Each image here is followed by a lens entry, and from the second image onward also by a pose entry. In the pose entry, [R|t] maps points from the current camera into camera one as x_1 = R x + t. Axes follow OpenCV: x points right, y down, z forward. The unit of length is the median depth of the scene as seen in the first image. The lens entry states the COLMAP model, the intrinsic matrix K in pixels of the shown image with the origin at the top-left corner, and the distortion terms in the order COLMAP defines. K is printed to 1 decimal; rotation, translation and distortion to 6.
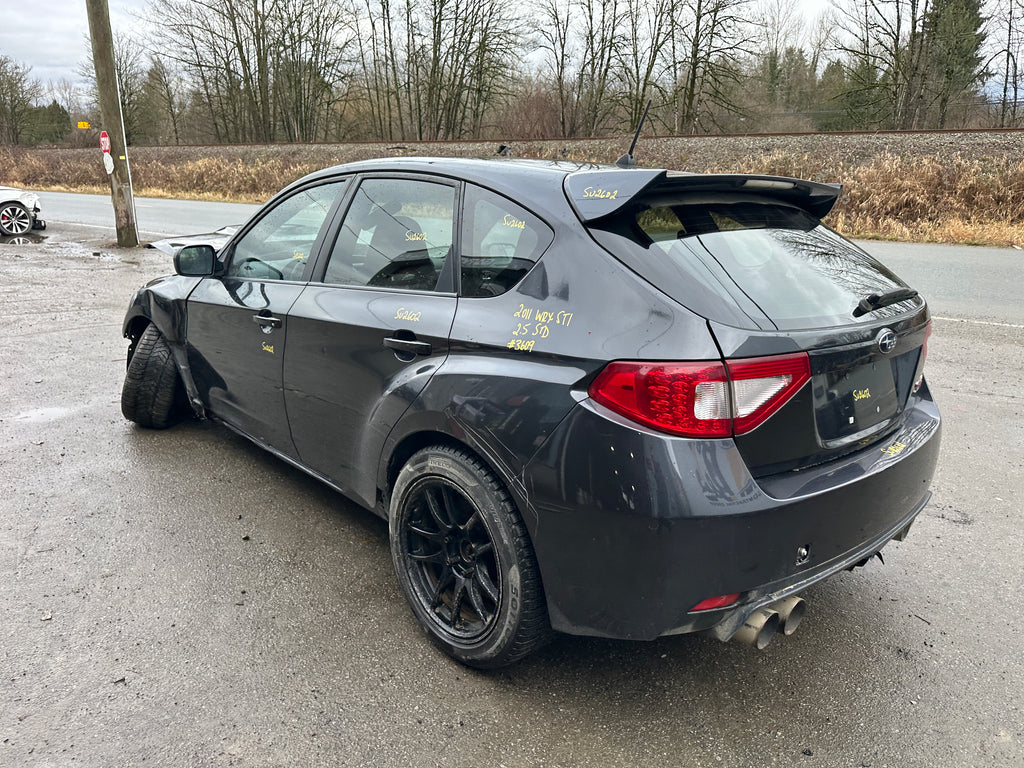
lens RADIAL K [[725.1, 0, 514.6], [0, 725.1, 393.8], [0, 0, 1]] dist [0.016040, -0.018575]
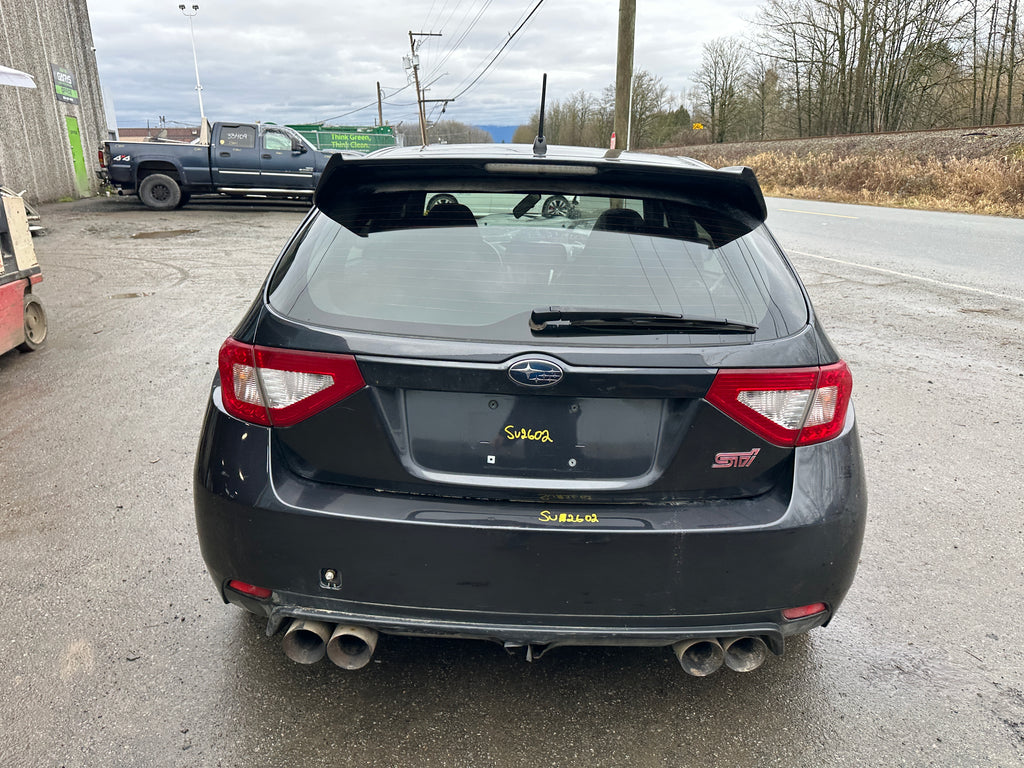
lens RADIAL K [[721.3, 0, 515.4], [0, 721.3, 383.2], [0, 0, 1]] dist [0.019408, -0.020219]
pose [[0.729293, 0.184897, -0.658745, 0.069788], [-0.187982, 0.979890, 0.066923, -0.007397], [0.657871, 0.075026, 0.749384, 0.029311]]
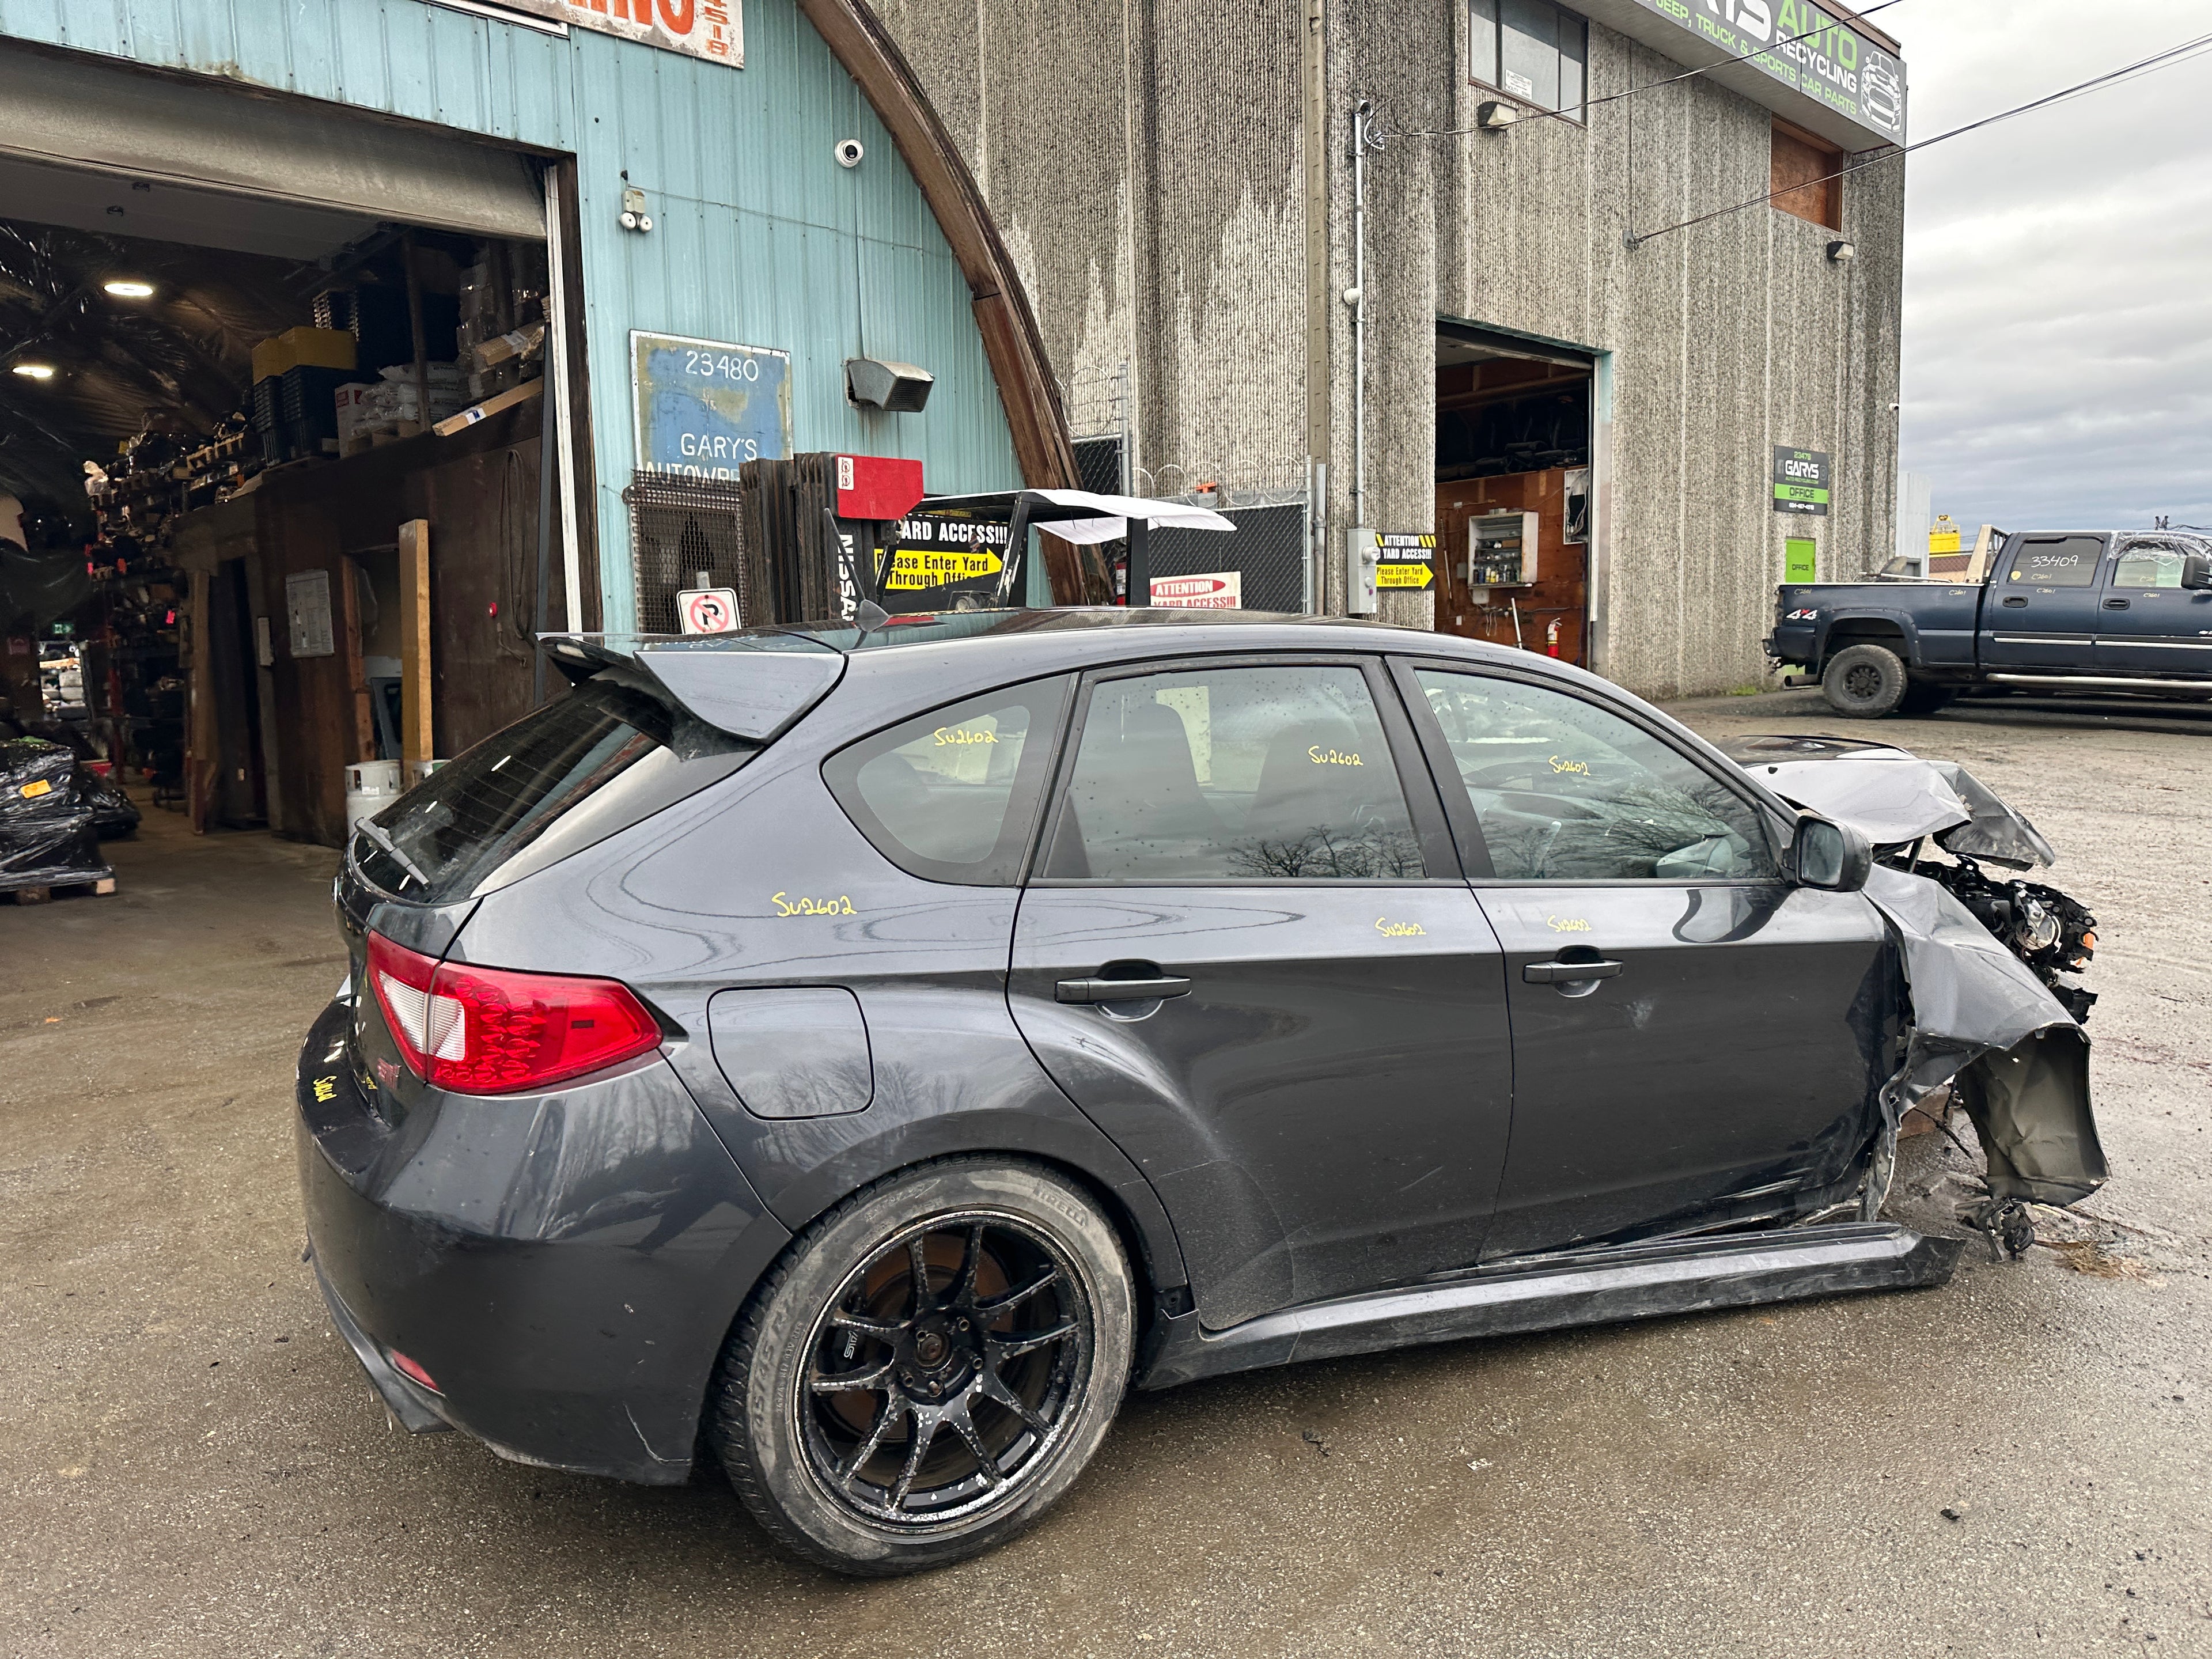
lens RADIAL K [[1558.1, 0, 1112.4], [0, 1558.1, 828.7], [0, 0, 1]] dist [0.019408, -0.020219]
pose [[-0.240033, 0.109369, -0.964584, 0.114913], [-0.270092, 0.946876, 0.174573, -0.037759], [0.932435, 0.302430, -0.197742, 0.130614]]
